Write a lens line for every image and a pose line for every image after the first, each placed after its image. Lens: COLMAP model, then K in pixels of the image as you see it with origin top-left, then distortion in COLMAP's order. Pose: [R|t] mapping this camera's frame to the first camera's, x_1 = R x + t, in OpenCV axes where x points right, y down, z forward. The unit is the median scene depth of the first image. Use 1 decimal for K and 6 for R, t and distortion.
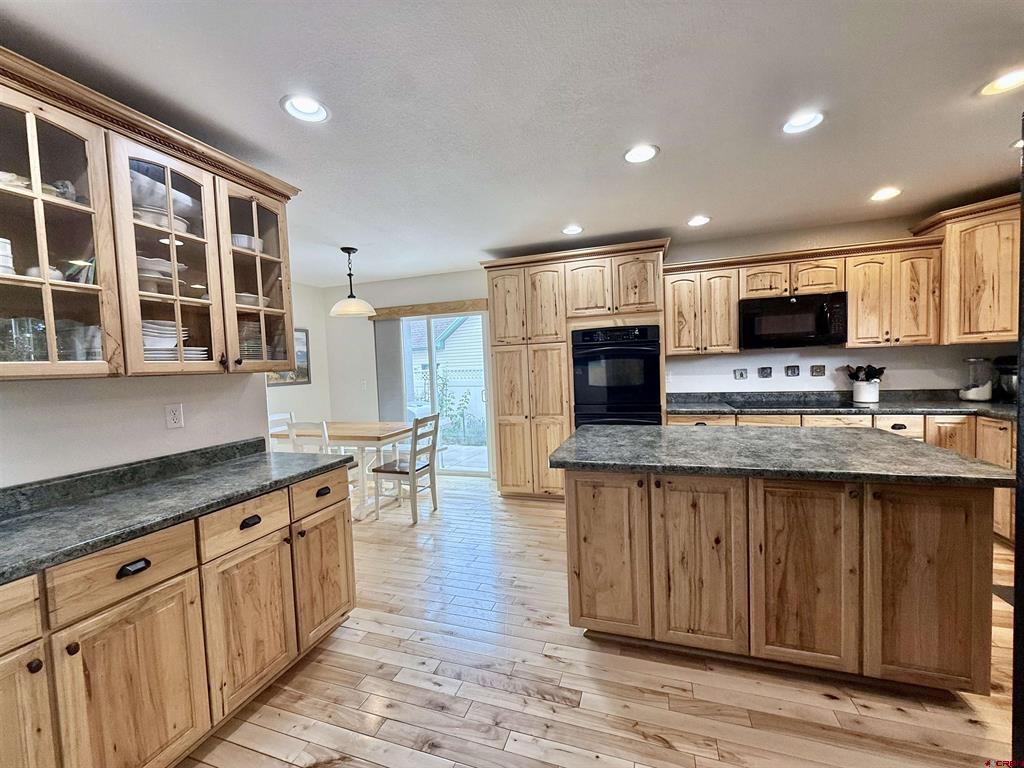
lens RADIAL K [[409.4, 0, 514.6], [0, 409.4, 384.1], [0, 0, 1]] dist [0.000726, 0.000070]
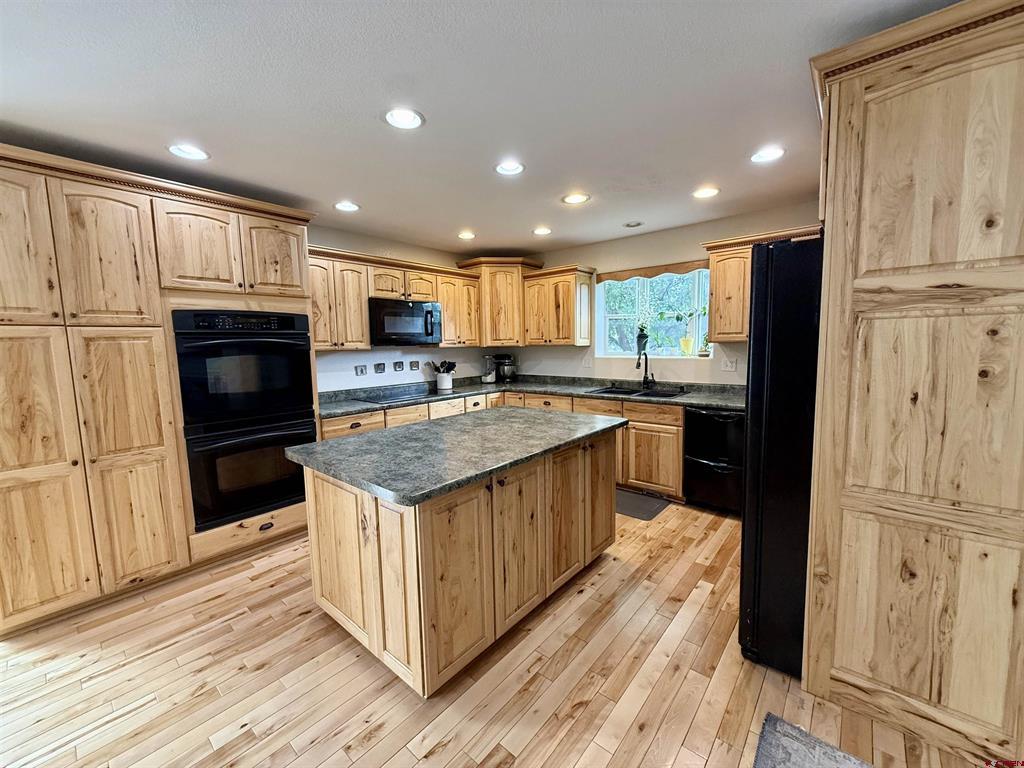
lens RADIAL K [[409.4, 0, 514.6], [0, 409.4, 384.1], [0, 0, 1]] dist [0.000726, 0.000070]
pose [[0.373868, -0.060563, 0.925502, -0.269858], [0.050390, 0.997718, 0.044933, -0.018574], [-0.926112, 0.029837, 0.376067, 0.292639]]
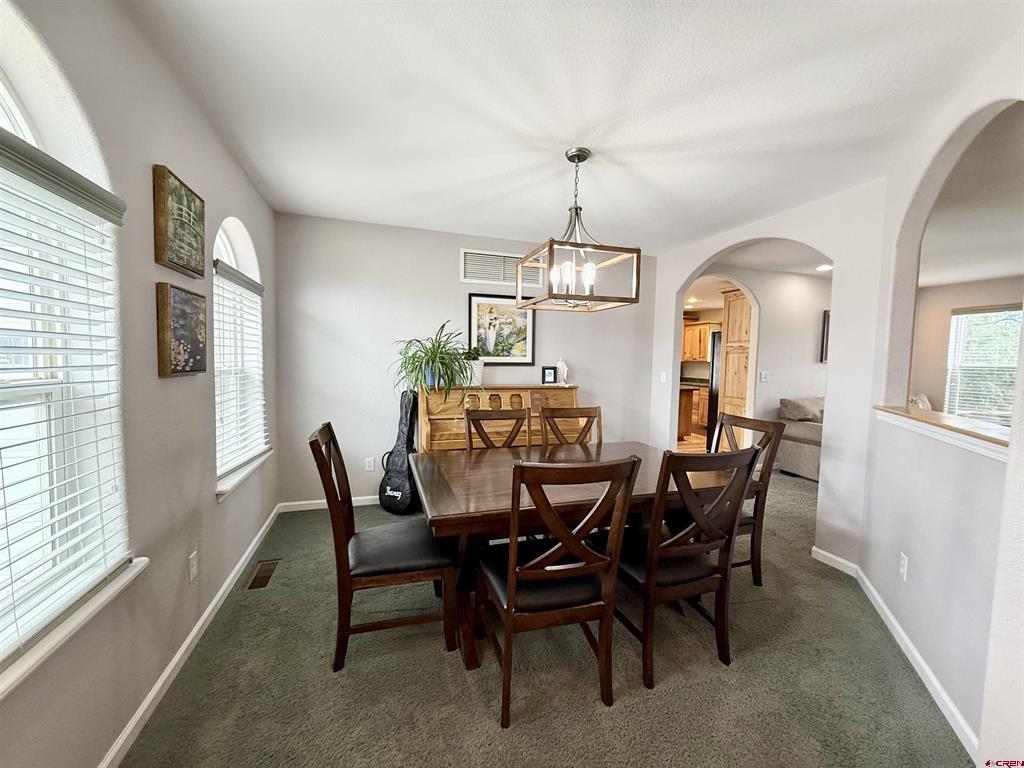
lens RADIAL K [[409.4, 0, 514.6], [0, 409.4, 384.1], [0, 0, 1]] dist [0.000726, 0.000070]
pose [[0.797779, 0.022852, 0.602517, -1.365052], [-0.025037, 0.999675, -0.004764, 0.098856], [-0.602430, -0.011284, 0.798092, -0.630113]]
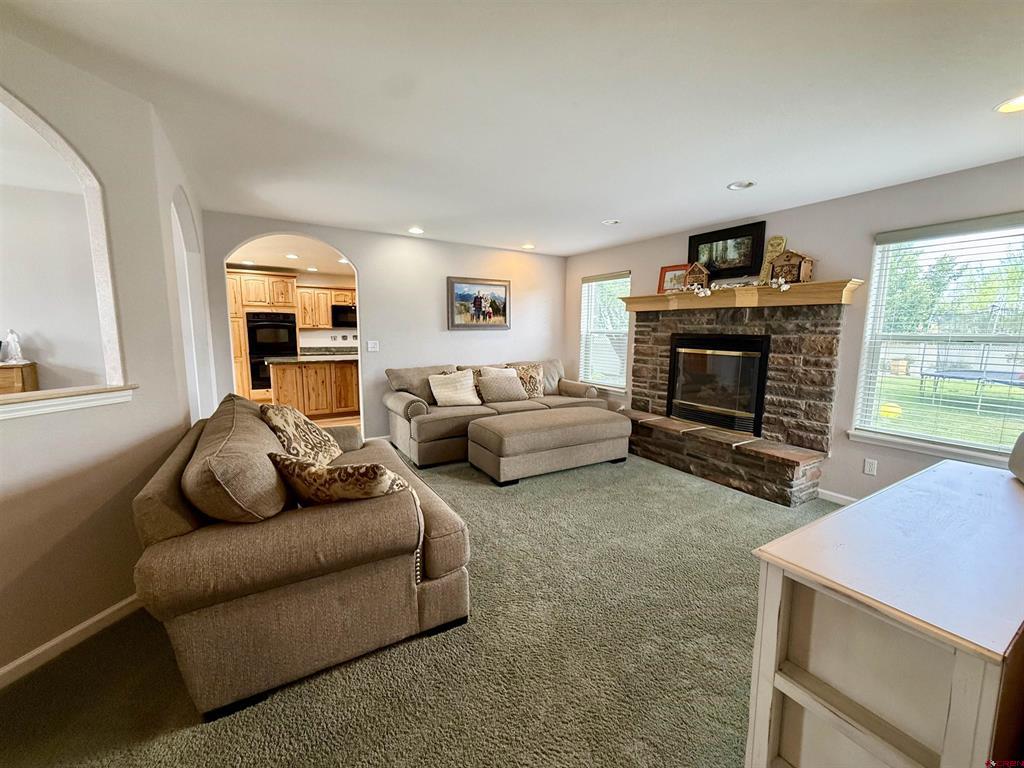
lens RADIAL K [[409.4, 0, 514.6], [0, 409.4, 384.1], [0, 0, 1]] dist [0.000726, 0.000070]
pose [[0.636107, -0.055222, 0.769622, -0.575707], [0.003373, 0.997625, 0.068794, 0.078324], [-0.771593, -0.041165, 0.634783, -1.236323]]
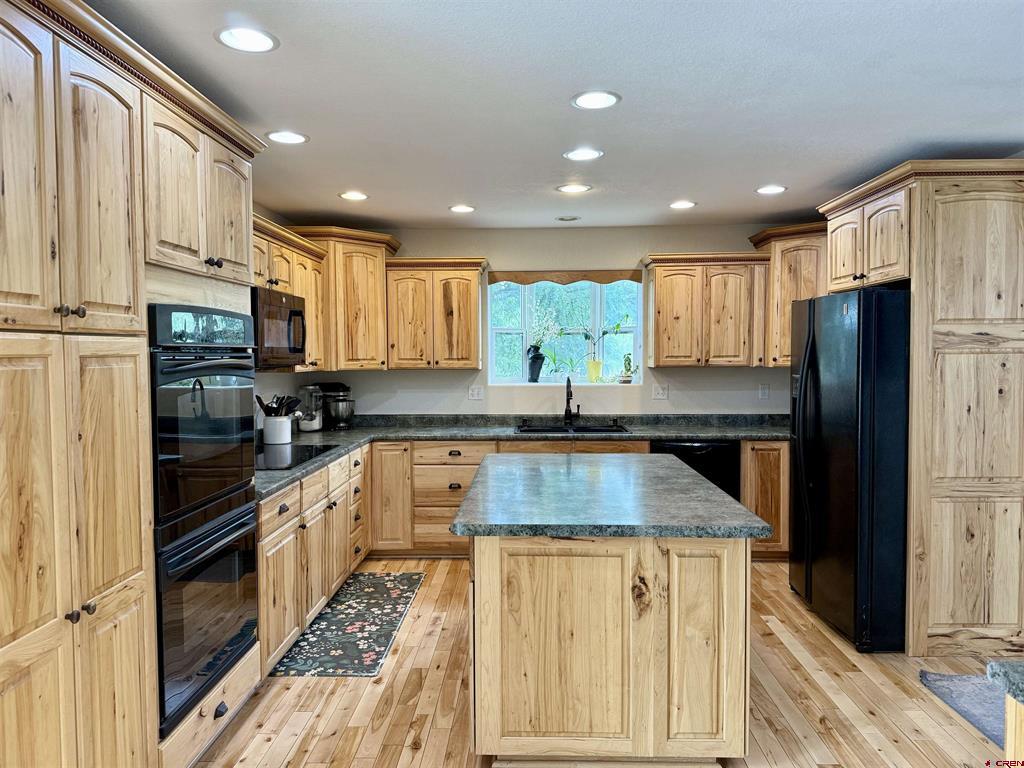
lens RADIAL K [[715.2, 0, 509.5], [0, 715.2, 386.8], [0, 0, 1]] dist [0.068849, -0.070840]
pose [[-0.284358, -0.001712, 0.958717, -0.533057], [0.065356, 0.997637, 0.021167, -0.060289], [-0.956488, 0.068677, -0.283574, 0.946521]]
